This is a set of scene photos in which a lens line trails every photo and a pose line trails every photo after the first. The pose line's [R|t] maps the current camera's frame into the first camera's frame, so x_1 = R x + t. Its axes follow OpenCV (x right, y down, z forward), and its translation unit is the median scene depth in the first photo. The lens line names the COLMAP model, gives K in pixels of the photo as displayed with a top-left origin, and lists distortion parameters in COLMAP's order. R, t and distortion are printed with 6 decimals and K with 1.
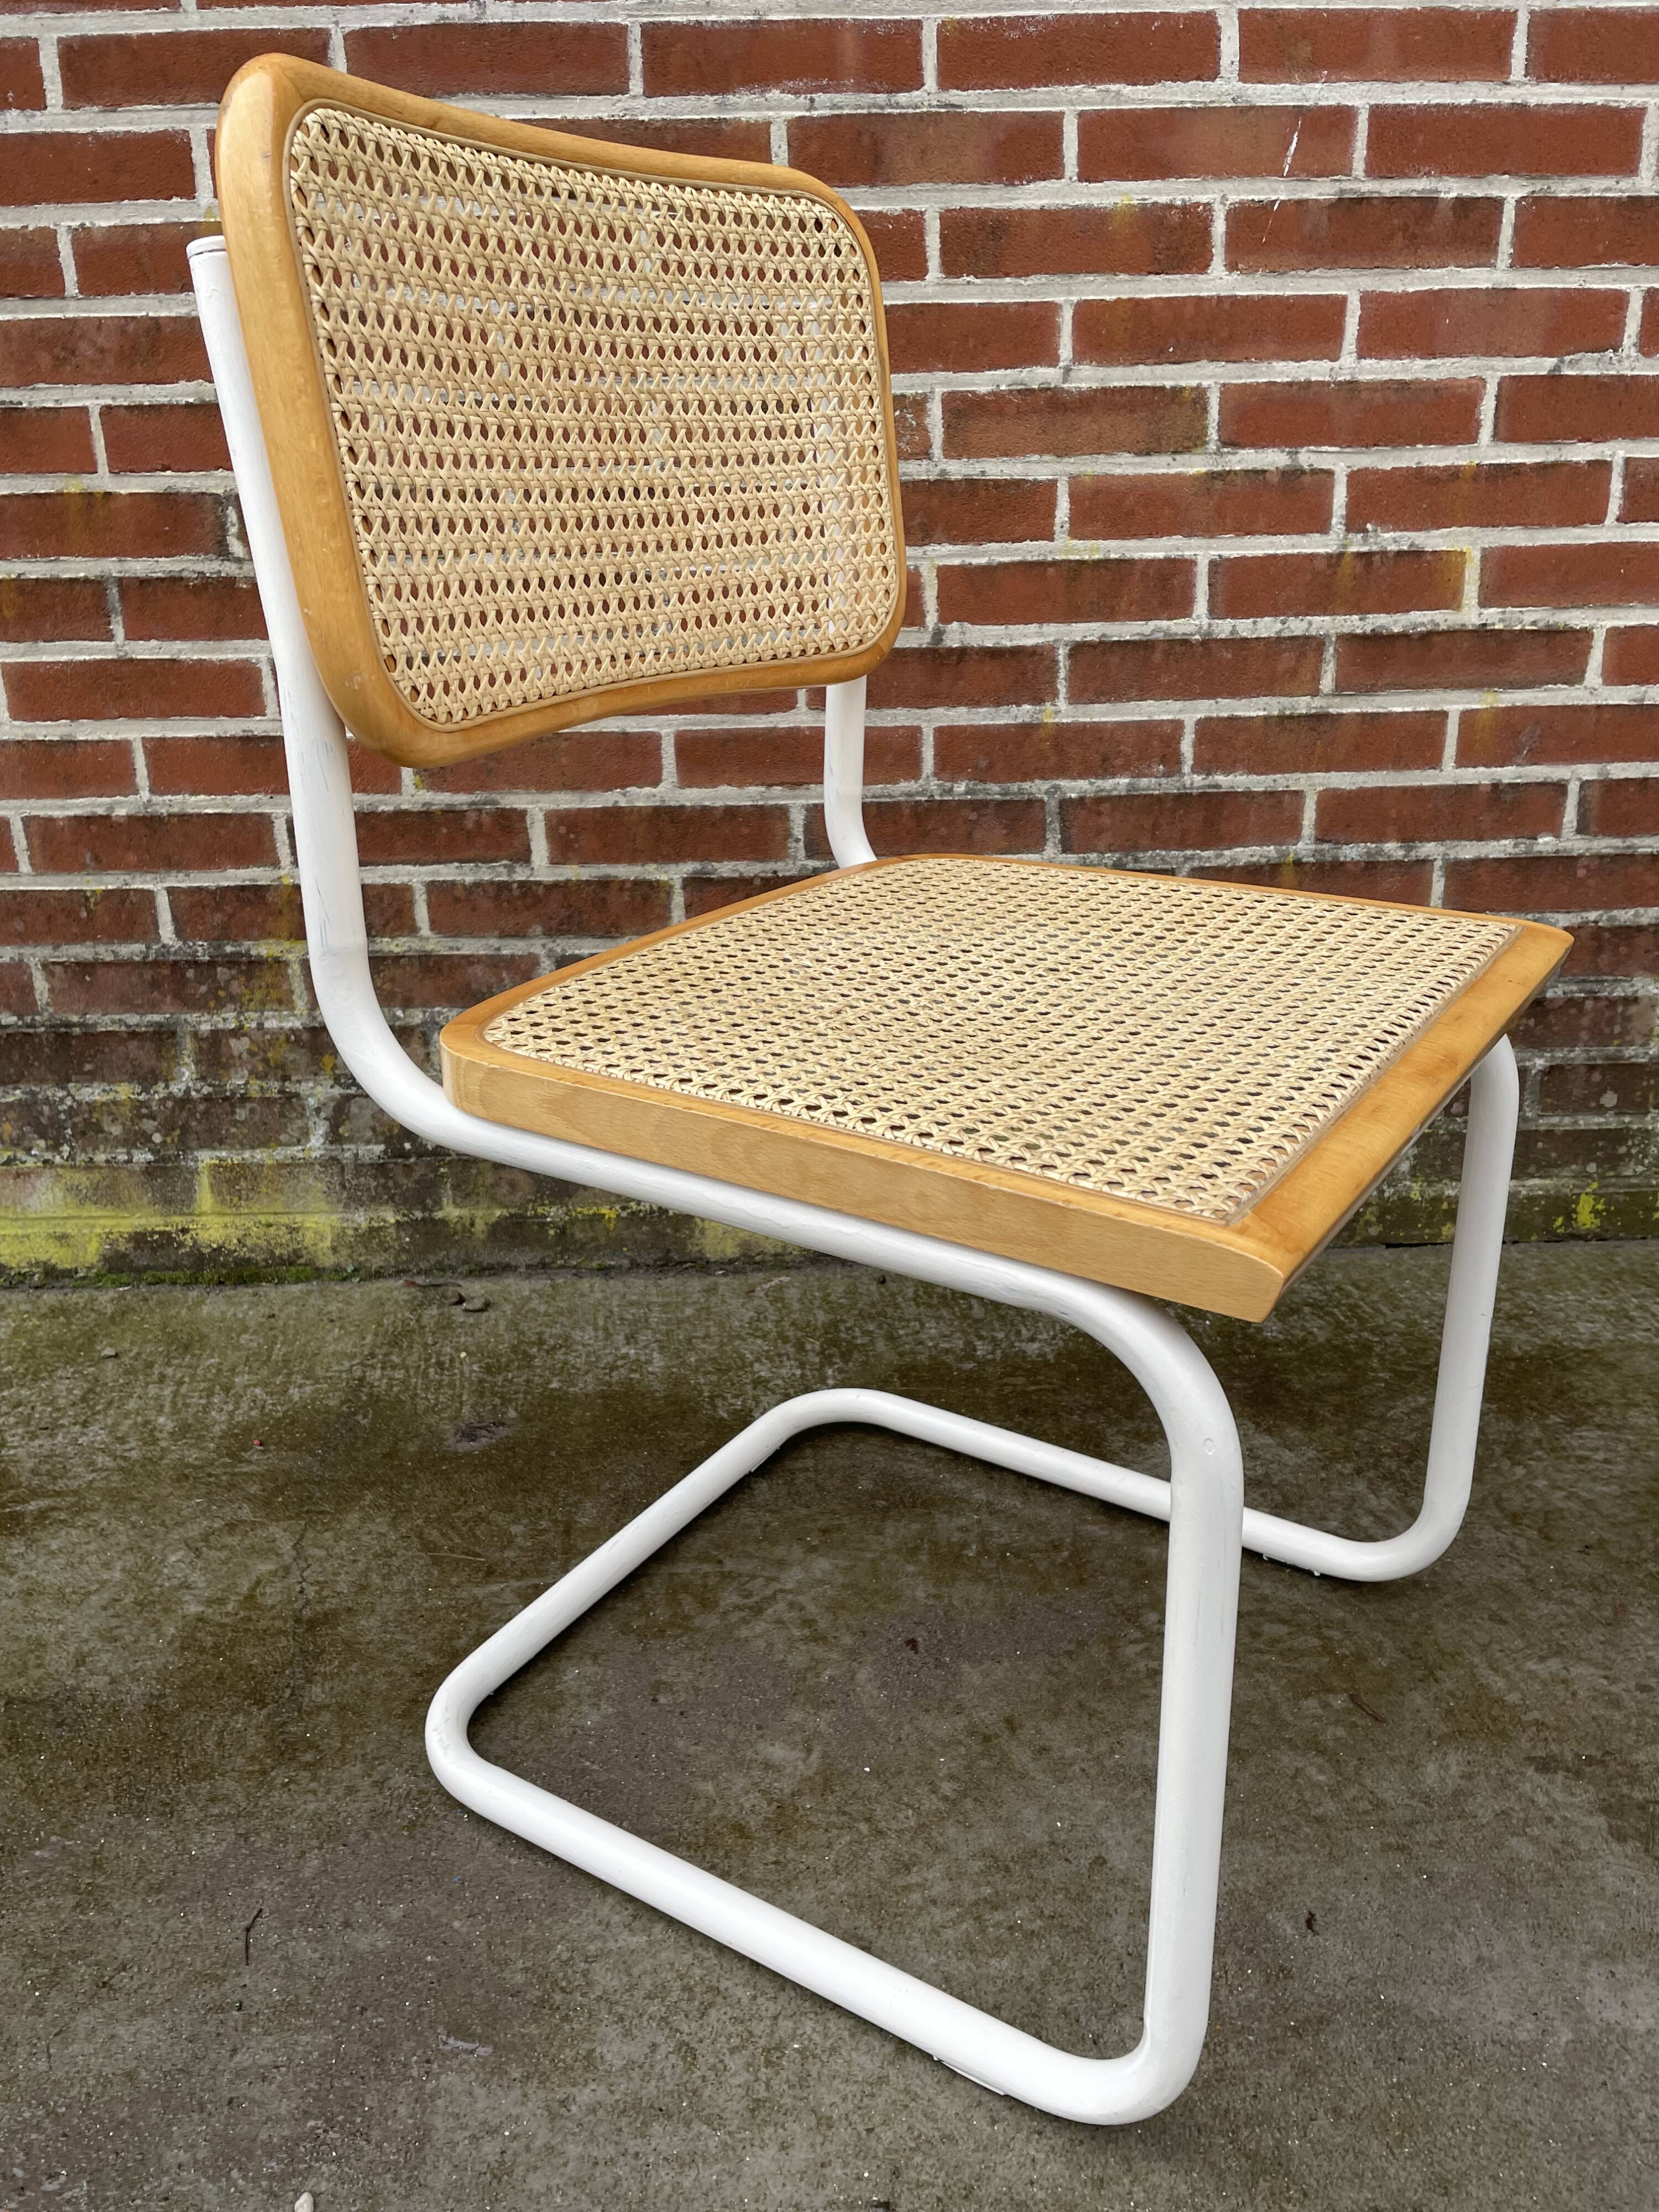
lens RADIAL K [[1653.7, 0, 839.3], [0, 1653.7, 1135.0], [0, 0, 1]] dist [0.076008, -0.101771]
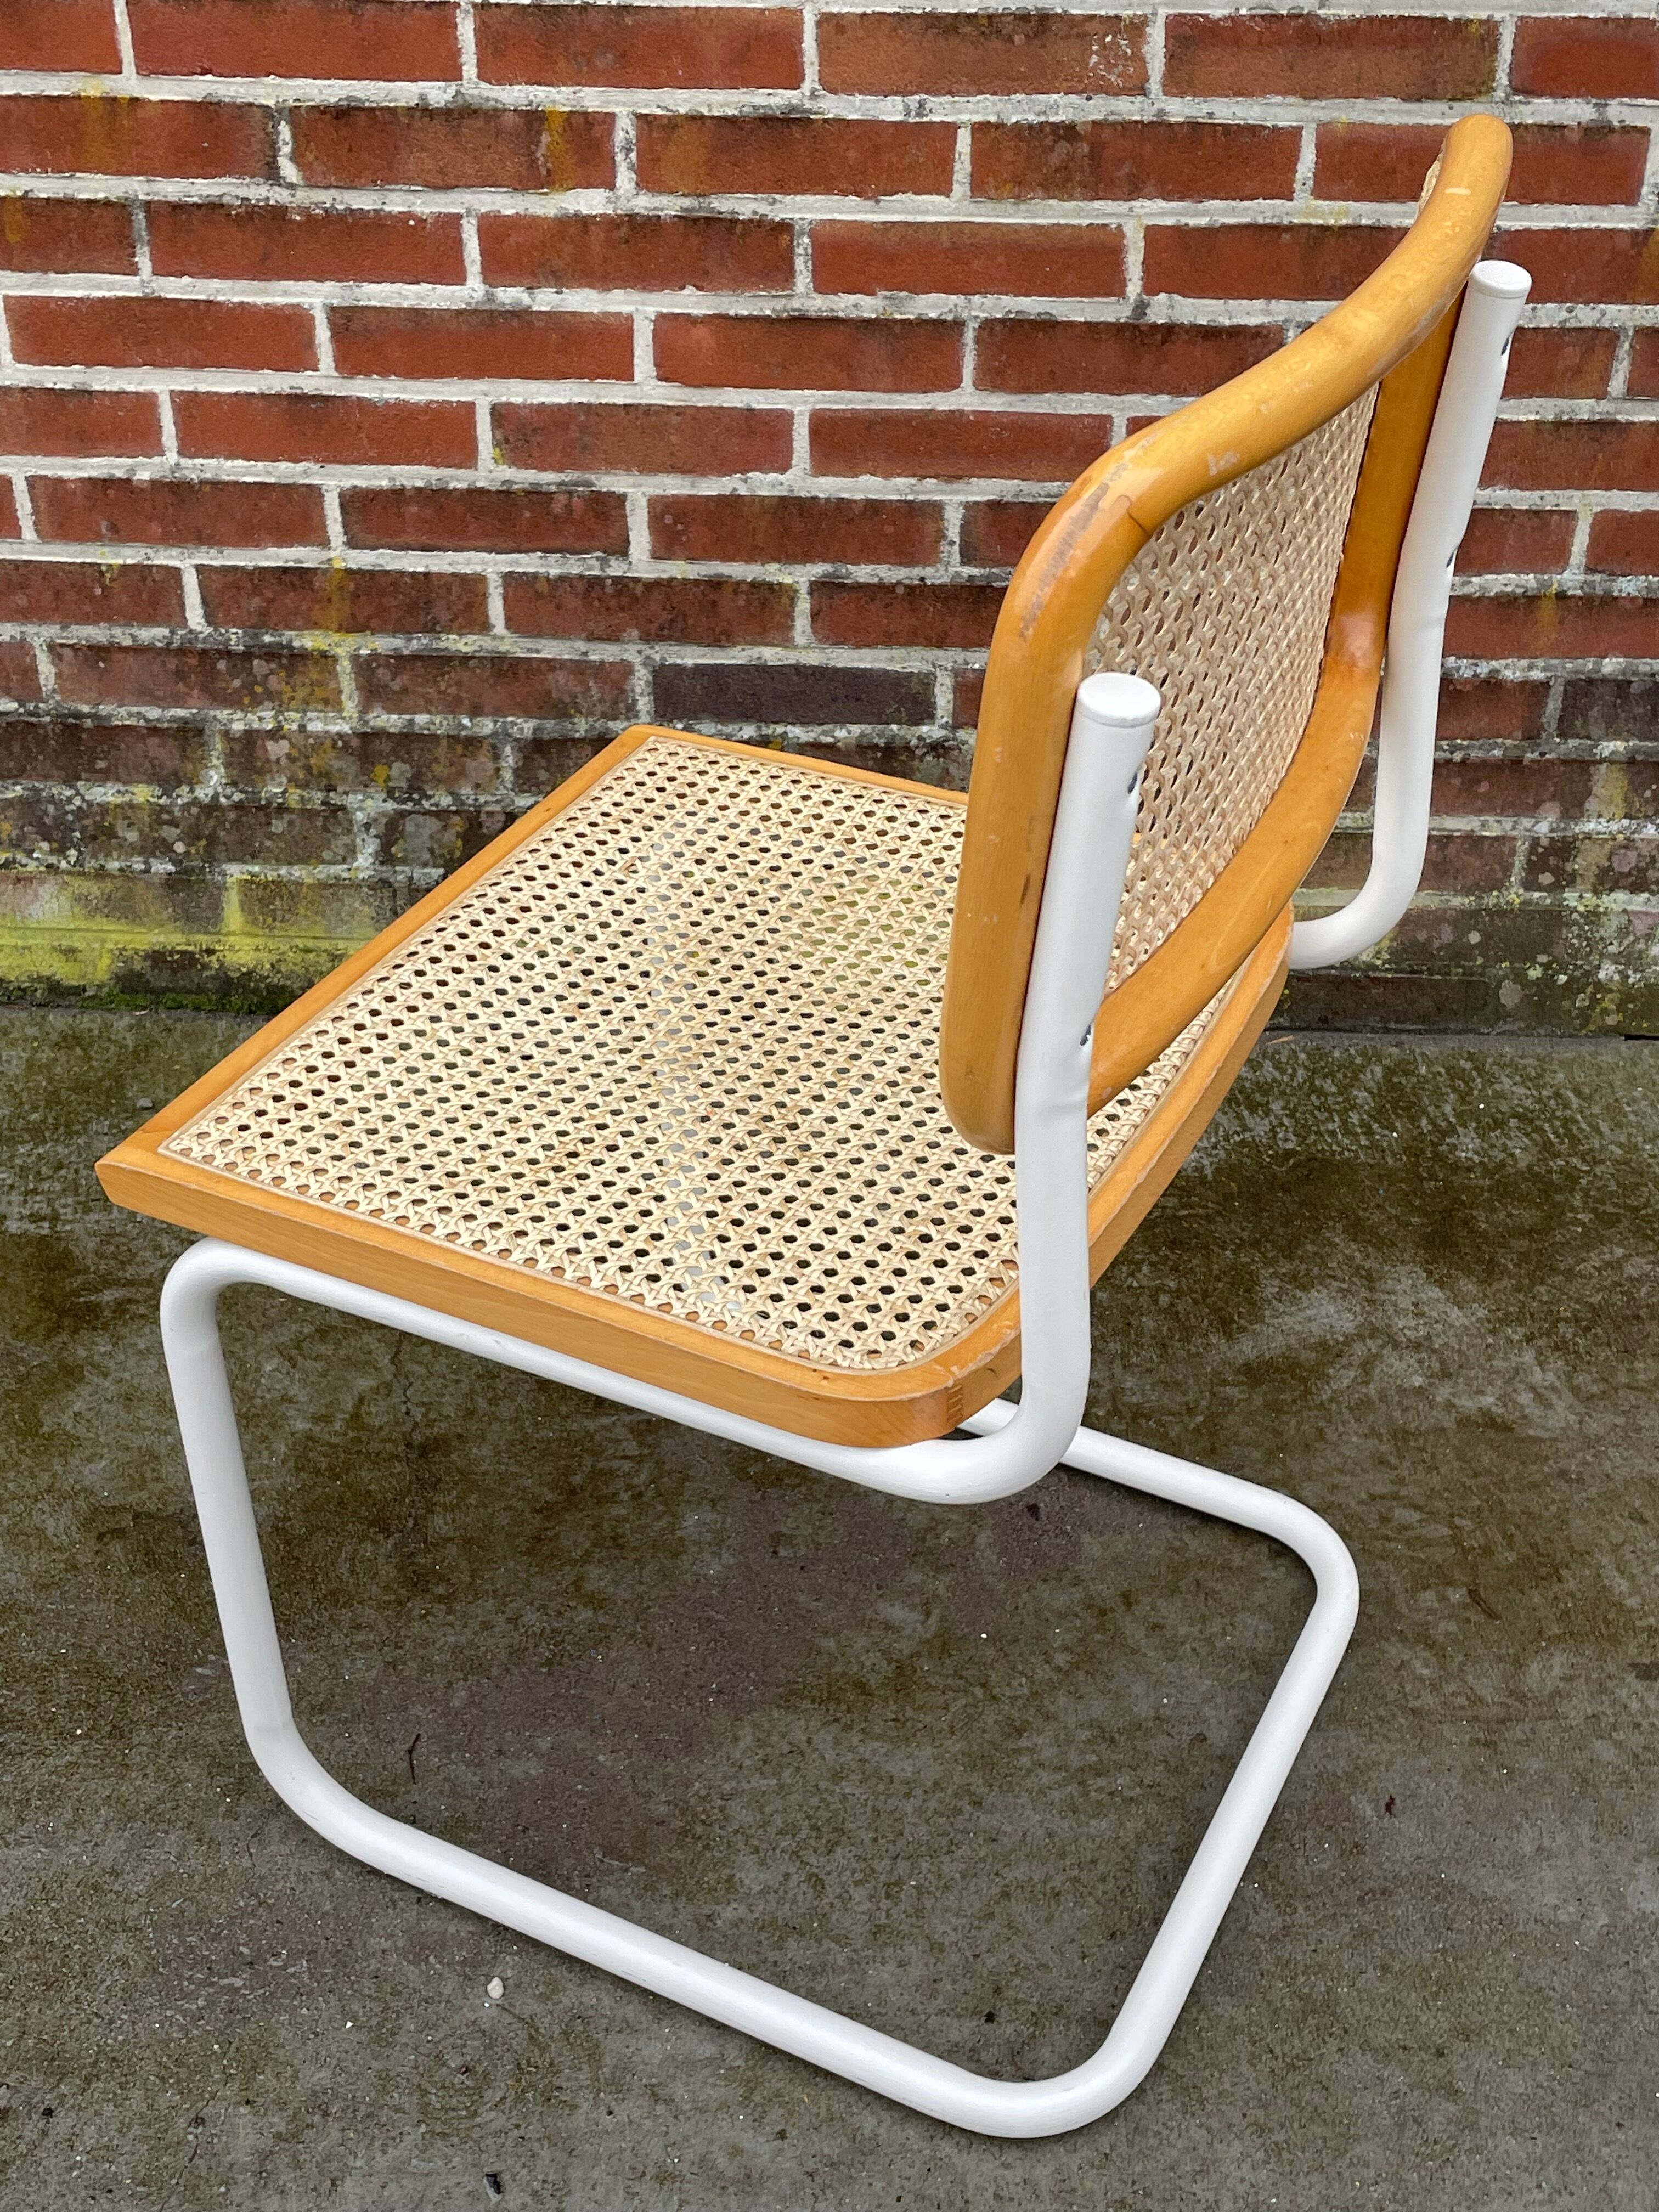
lens RADIAL K [[2581.7, 0, 851.7], [0, 2581.7, 1122.1], [0, 0, 1]] dist [0.064597, 0.000000]
pose [[0.998339, 0.052098, -0.024617, -0.029455], [-0.044626, 0.969336, 0.241651, -0.217060], [0.036452, -0.240151, 0.970051, -0.333607]]
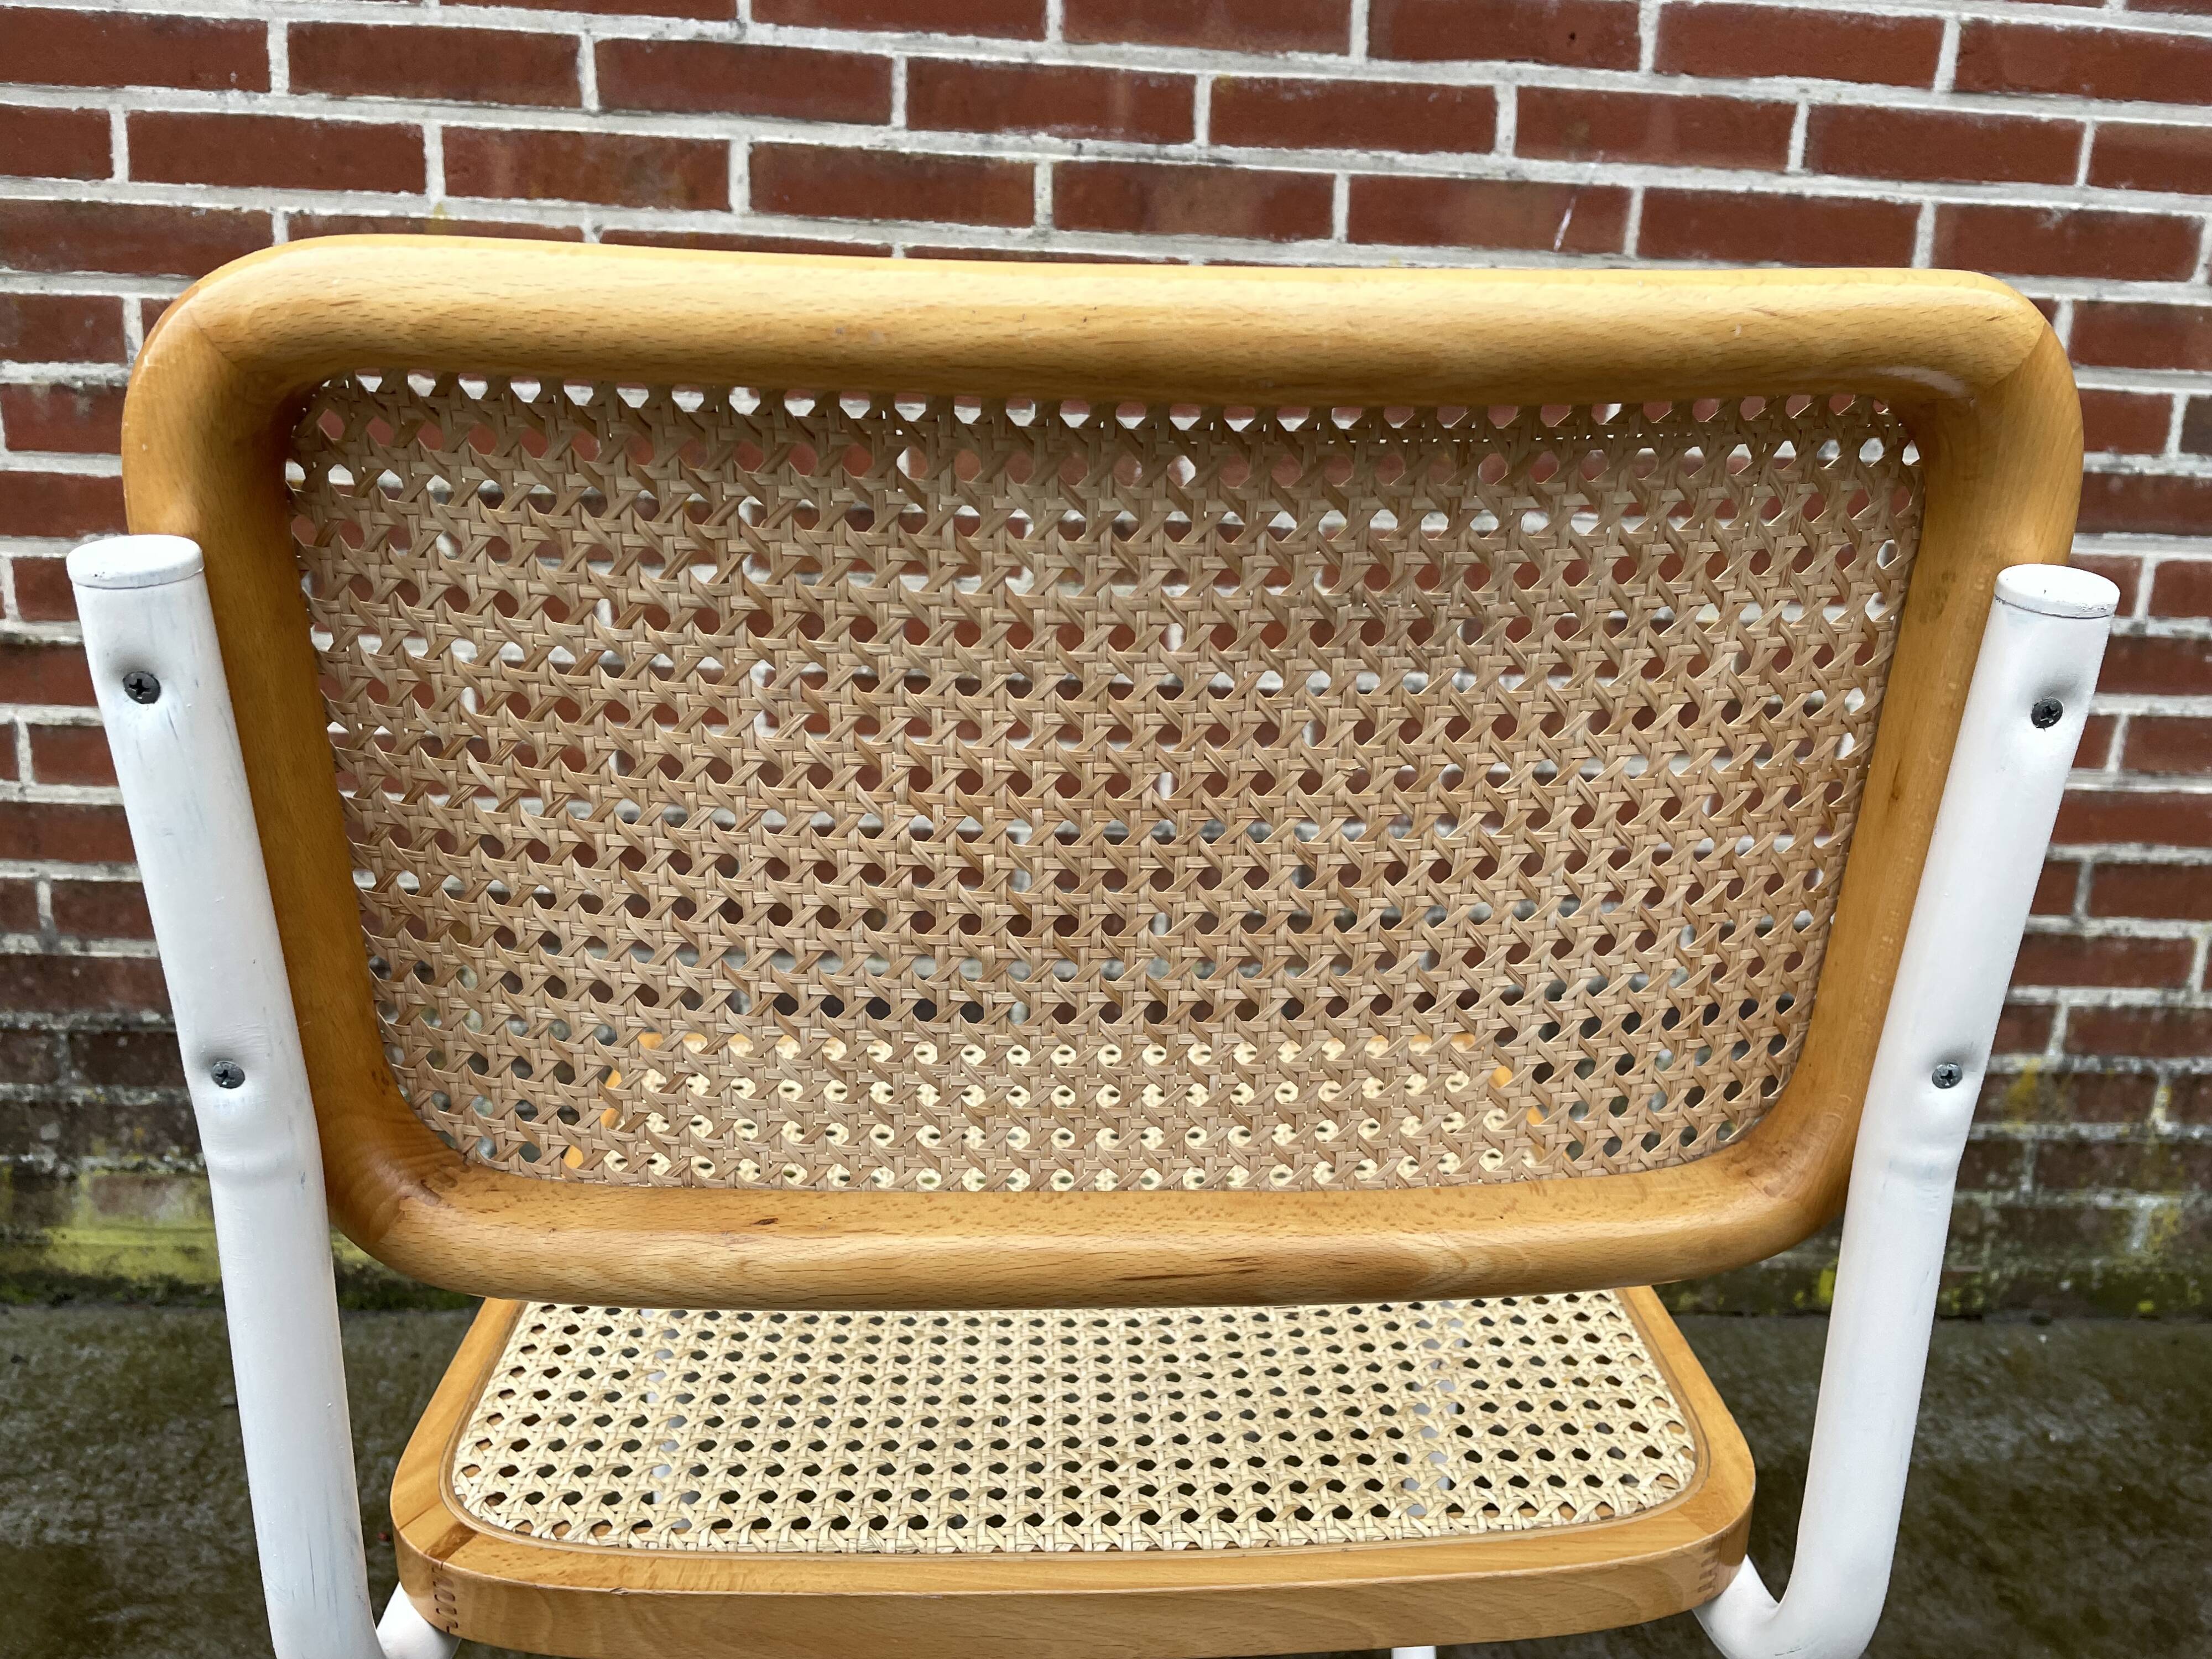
lens RADIAL K [[1653.7, 0, 1118.8], [0, 1653.7, 848.8], [0, 0, 1]] dist [0.076008, -0.101771]
pose [[0.997631, 0.052279, 0.044722, -0.014179], [-0.048912, 0.996108, -0.073330, -0.128413], [-0.048381, 0.070969, 0.996305, 0.055994]]
